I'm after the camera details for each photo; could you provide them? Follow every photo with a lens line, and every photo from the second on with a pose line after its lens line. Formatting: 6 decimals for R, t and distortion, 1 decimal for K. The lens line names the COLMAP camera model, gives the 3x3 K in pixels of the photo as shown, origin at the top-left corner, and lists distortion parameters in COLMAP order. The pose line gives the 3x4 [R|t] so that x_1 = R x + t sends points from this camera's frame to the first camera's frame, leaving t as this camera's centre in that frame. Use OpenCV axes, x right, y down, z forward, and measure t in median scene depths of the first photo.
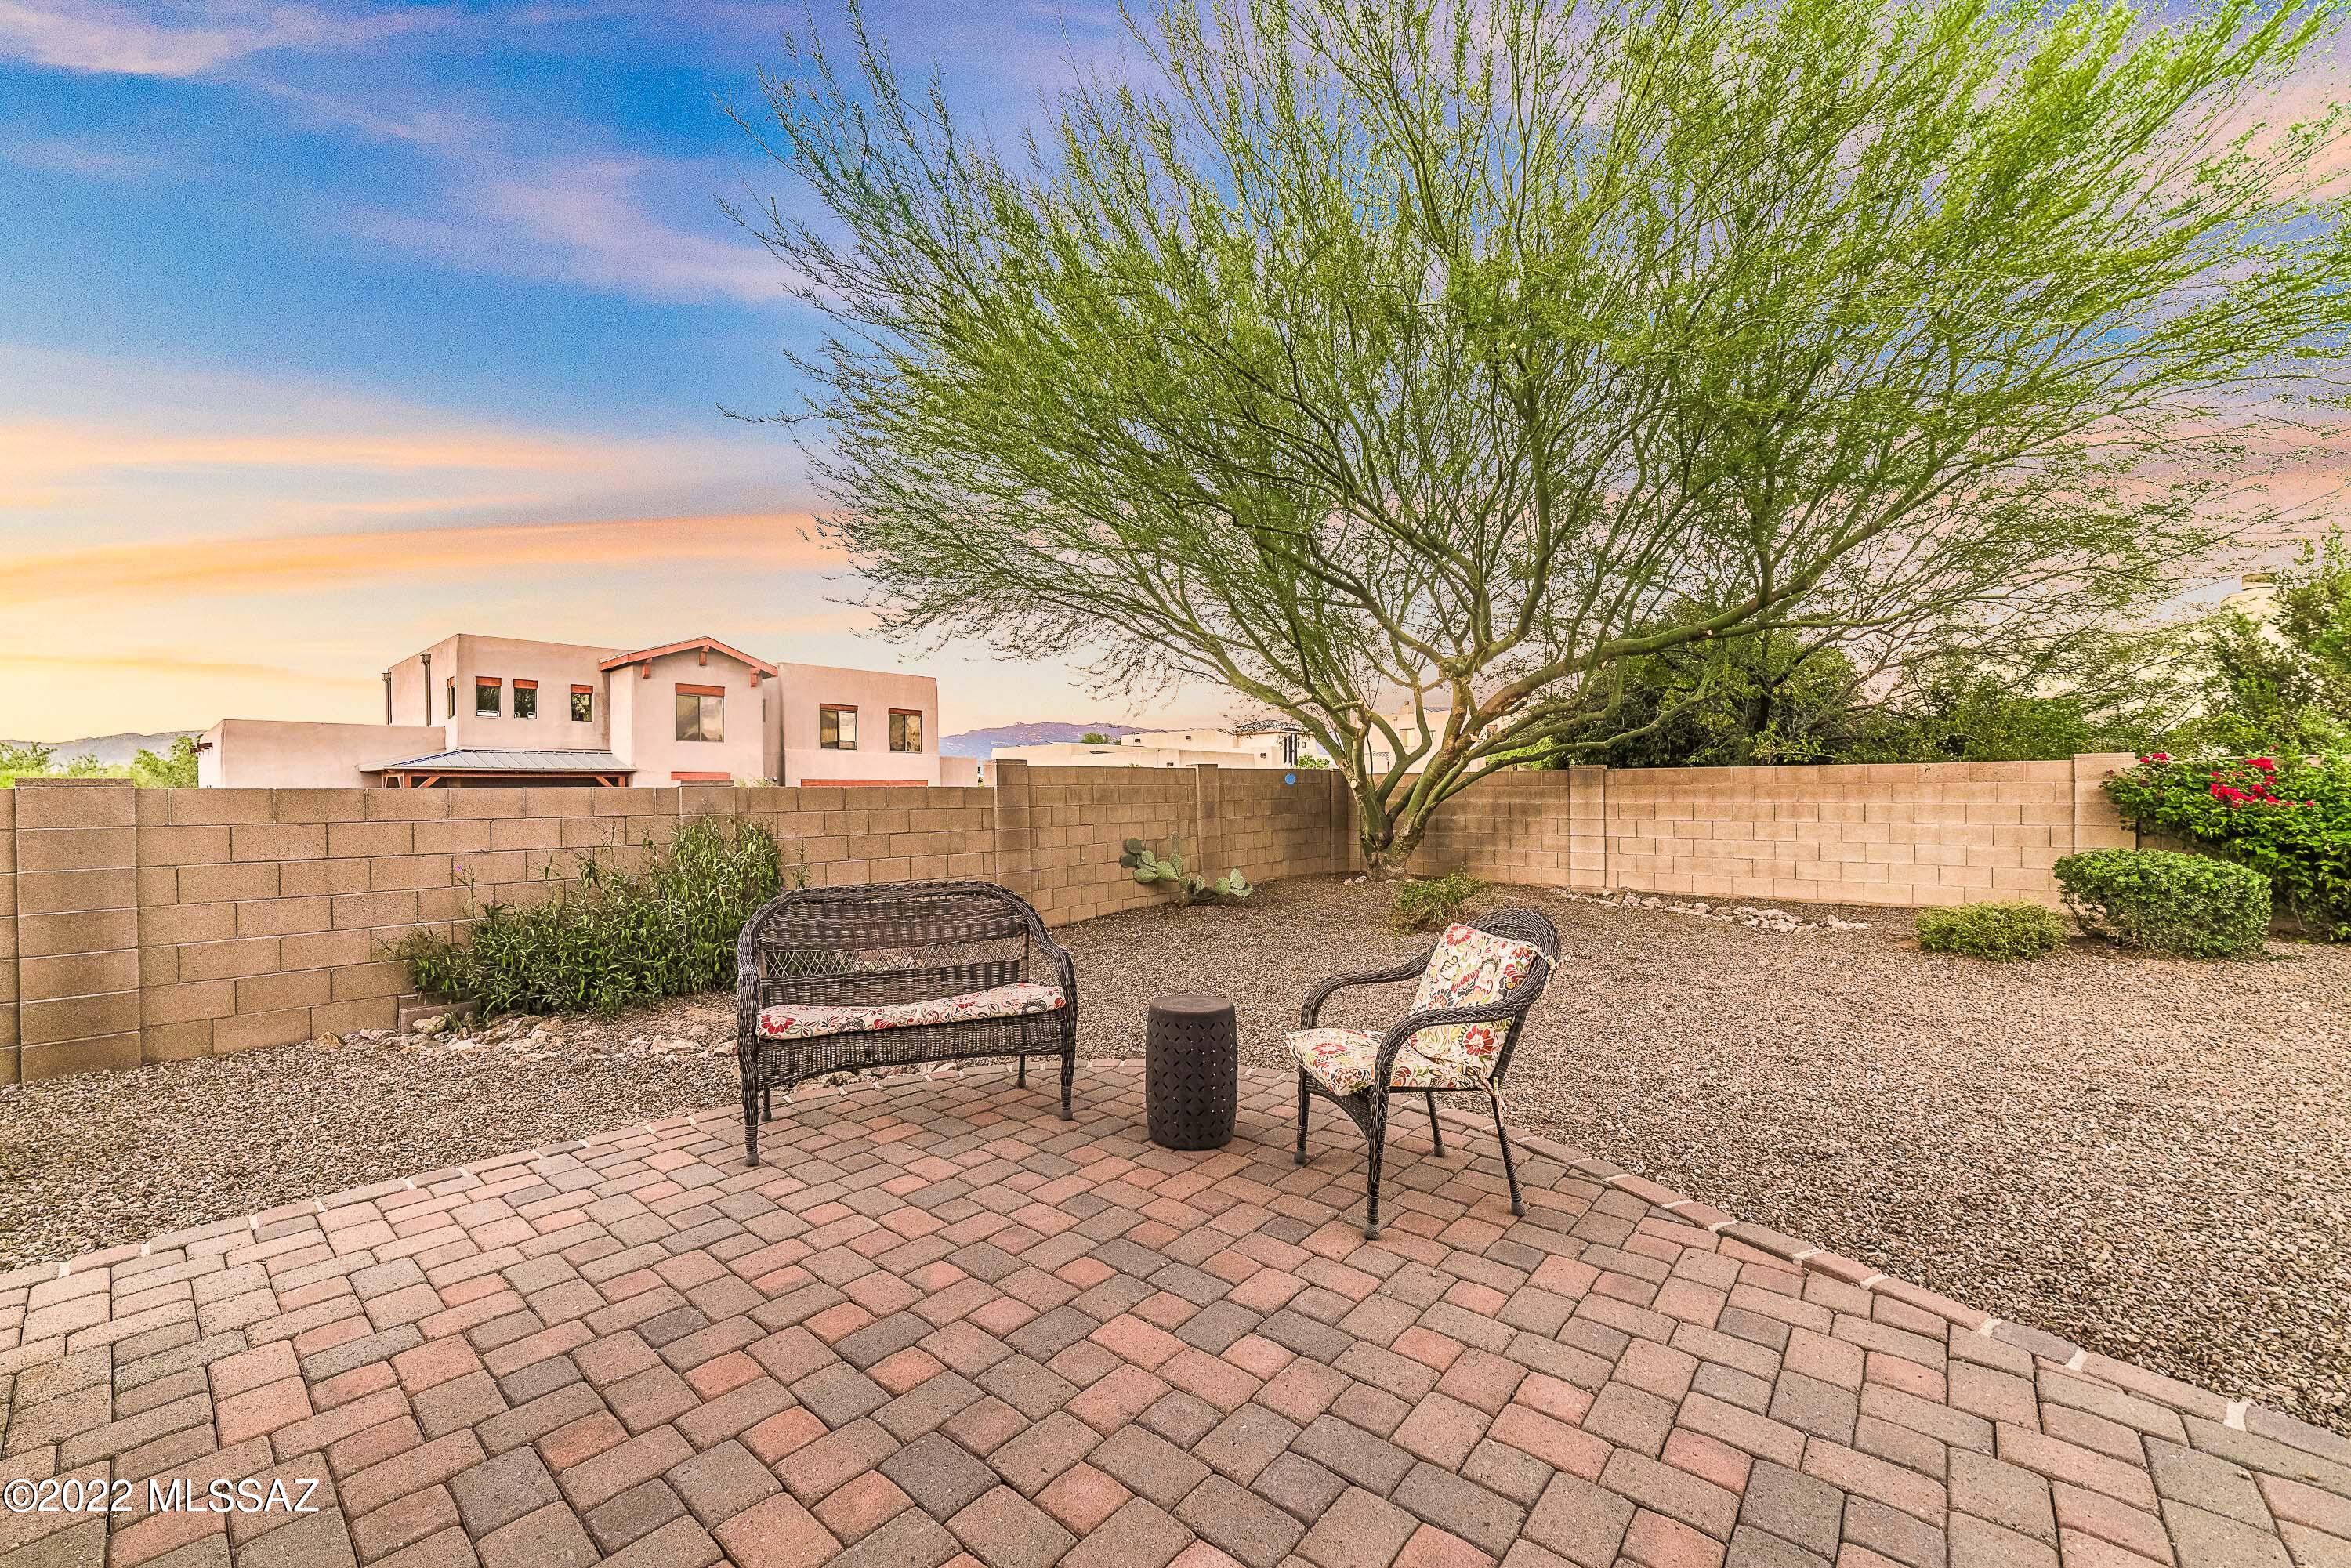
lens RADIAL K [[926.4, 0, 1175.5], [0, 926.4, 784.0], [0, 0, 1]] dist [-0.013990, 0.000210]
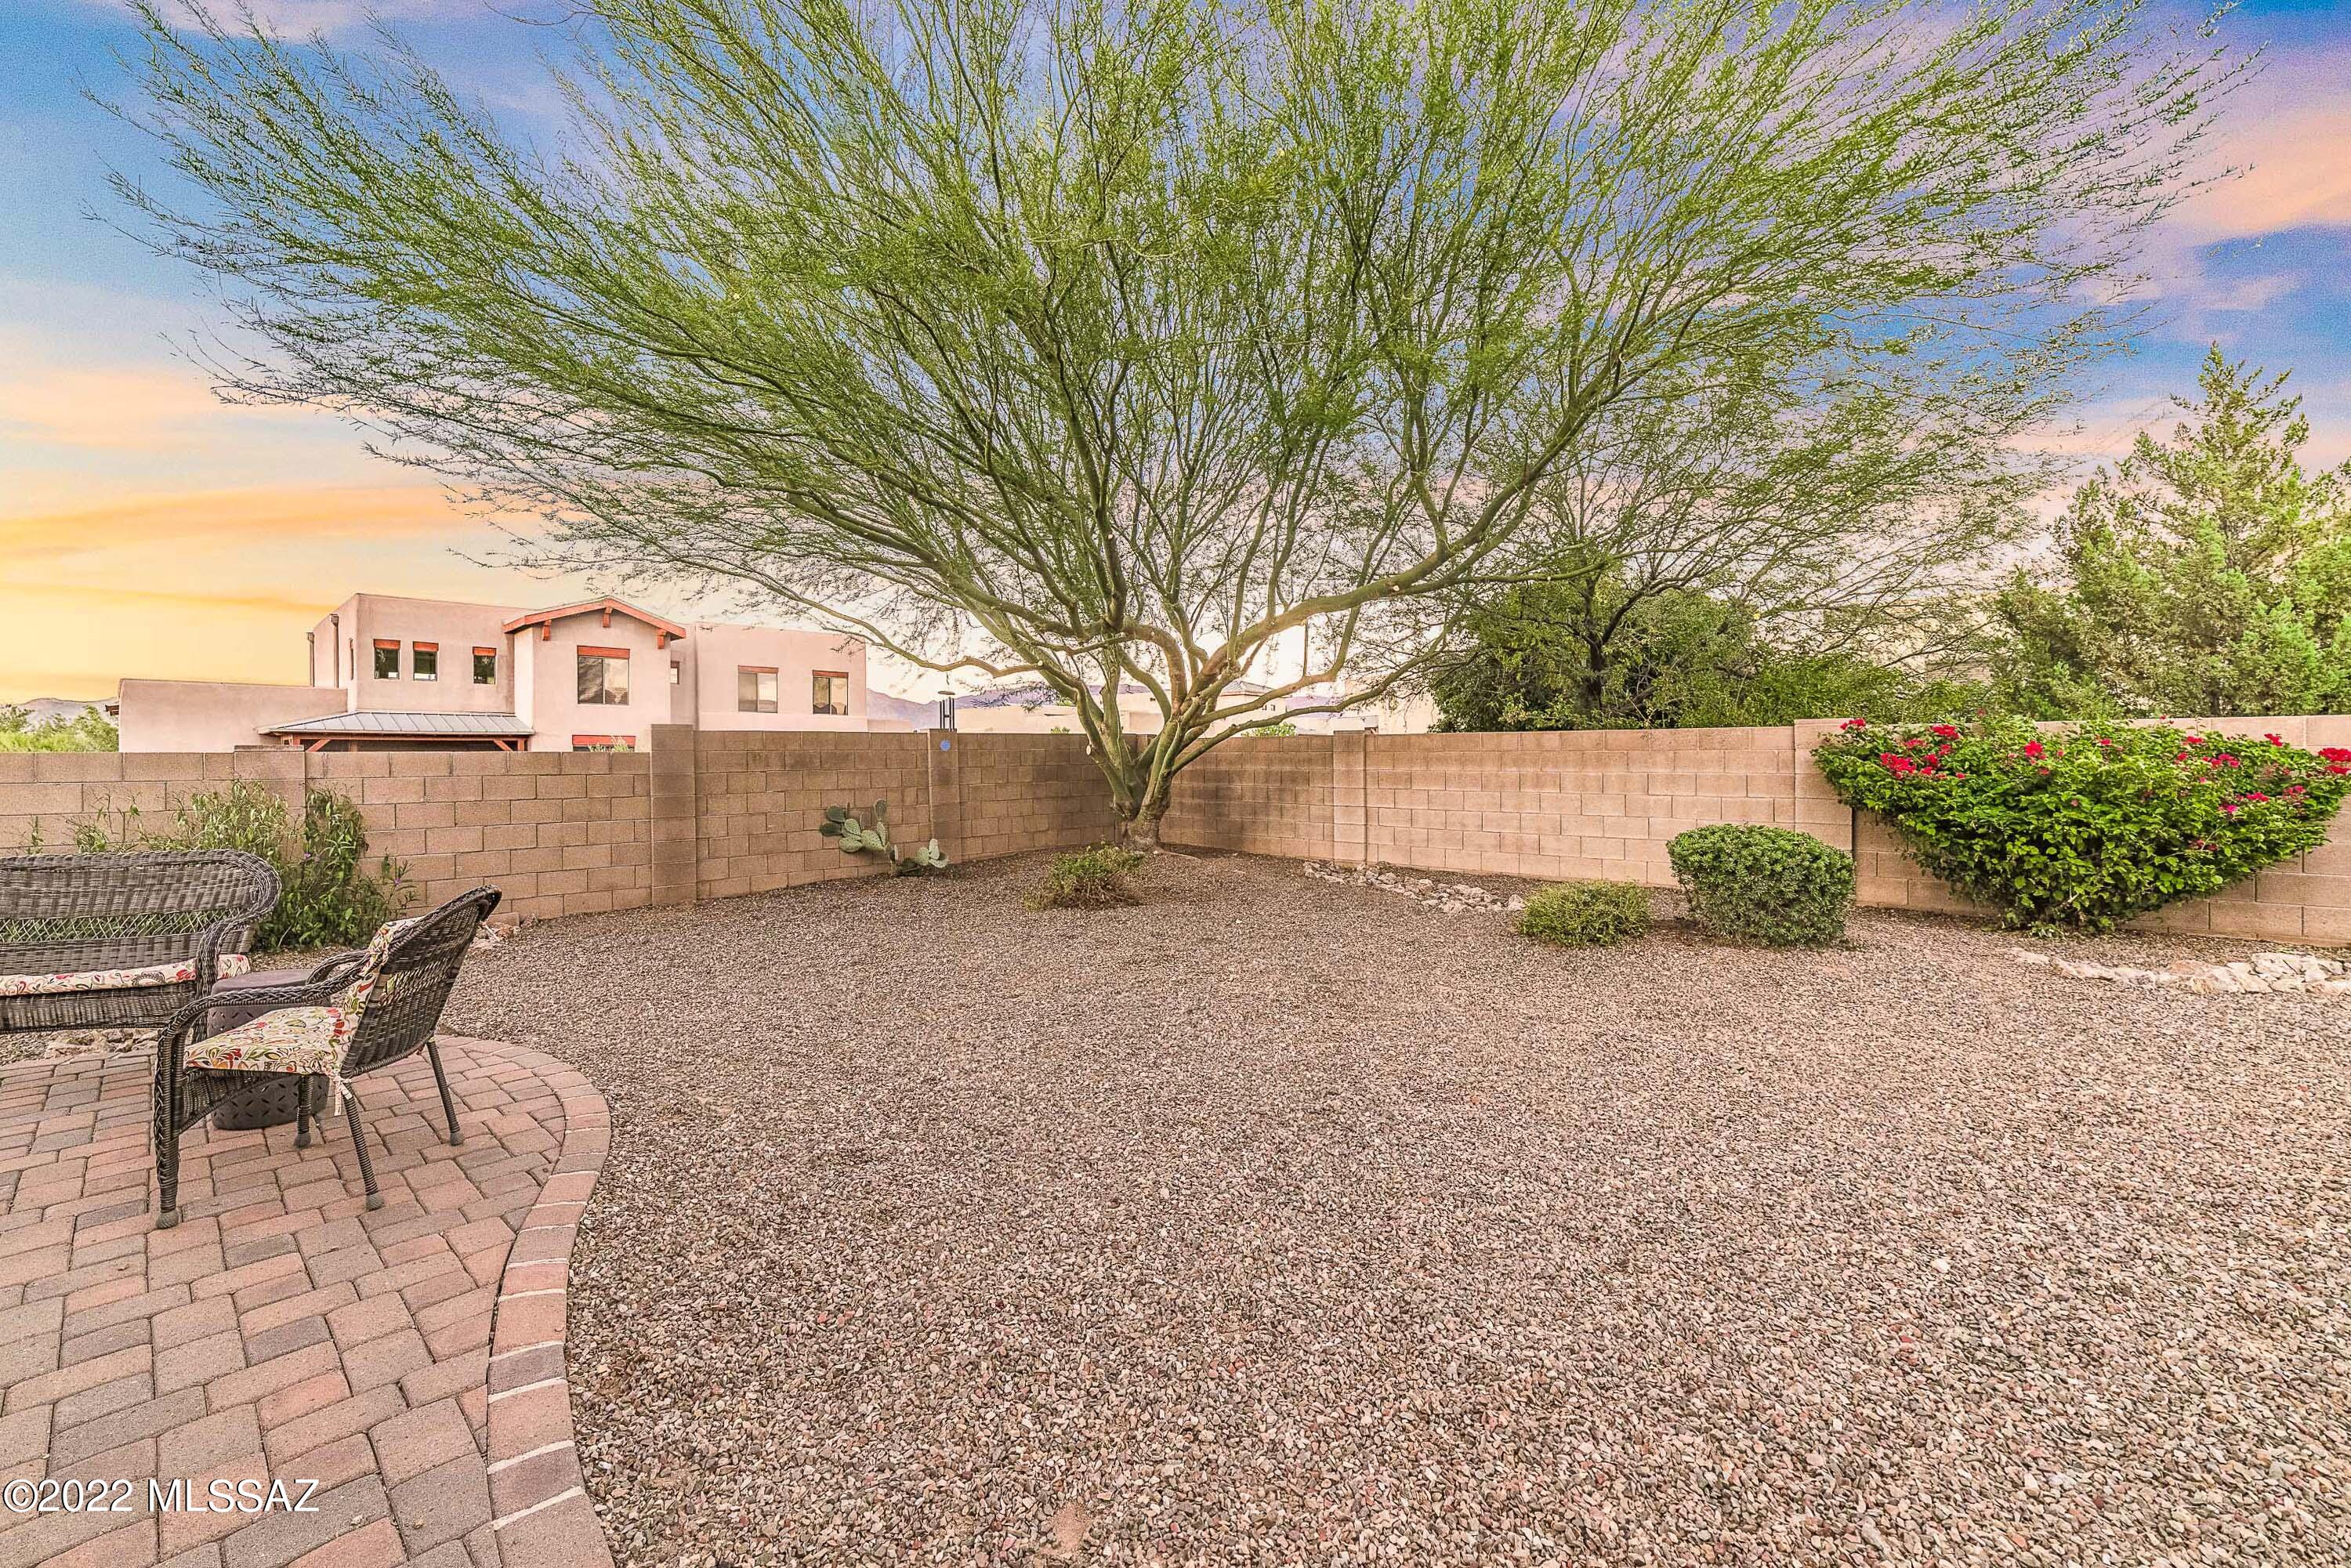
lens RADIAL K [[966.2, 0, 1088.1], [0, 966.2, 765.9], [0, 0, 1]] dist [-0.026723, 0.008236]
pose [[0.999016, 0.003471, -0.044213, 0.377419], [-0.002682, 0.999837, 0.017881, -0.001809], [0.044268, -0.017745, 0.998862, 0.022012]]
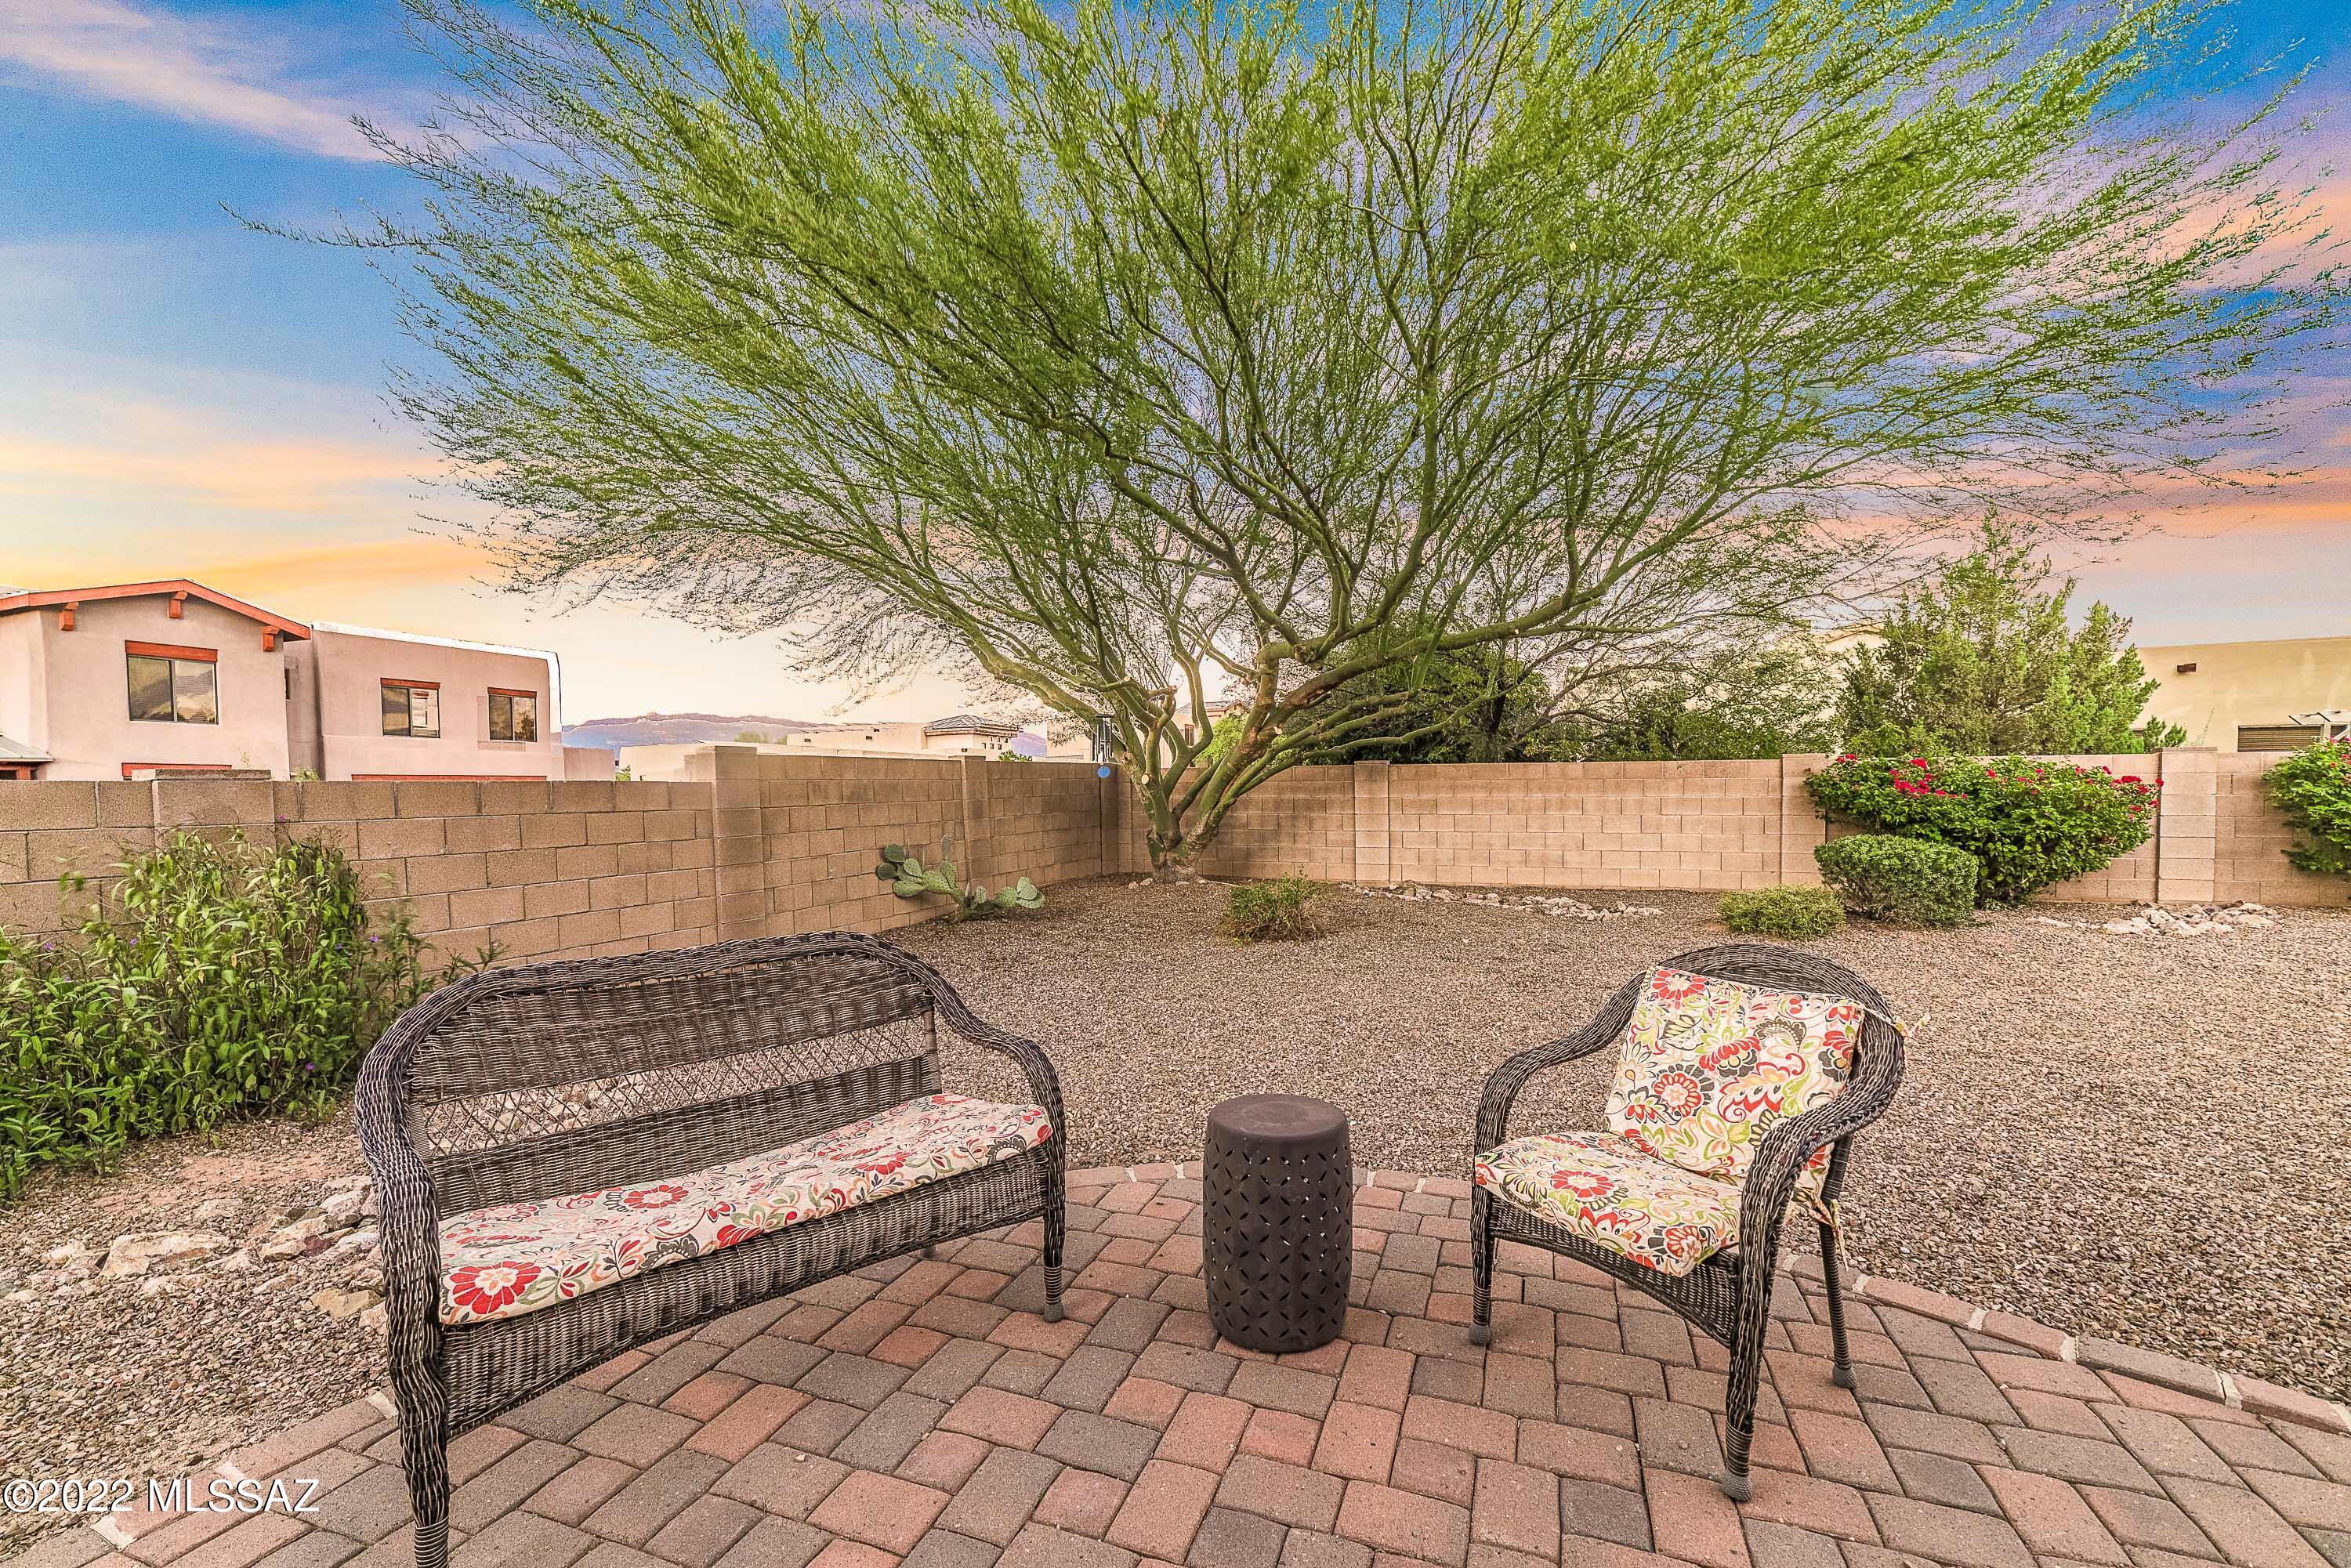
lens RADIAL K [[912.6, 0, 1223.8], [0, 912.6, 808.3], [0, 0, 1]] dist [-0.013538, 0.003761]
pose [[0.926712, -0.010395, 0.375628, -0.115746], [-0.000848, 0.999557, 0.029755, 0.002932], [-0.375771, -0.027893, 0.926293, 0.200067]]
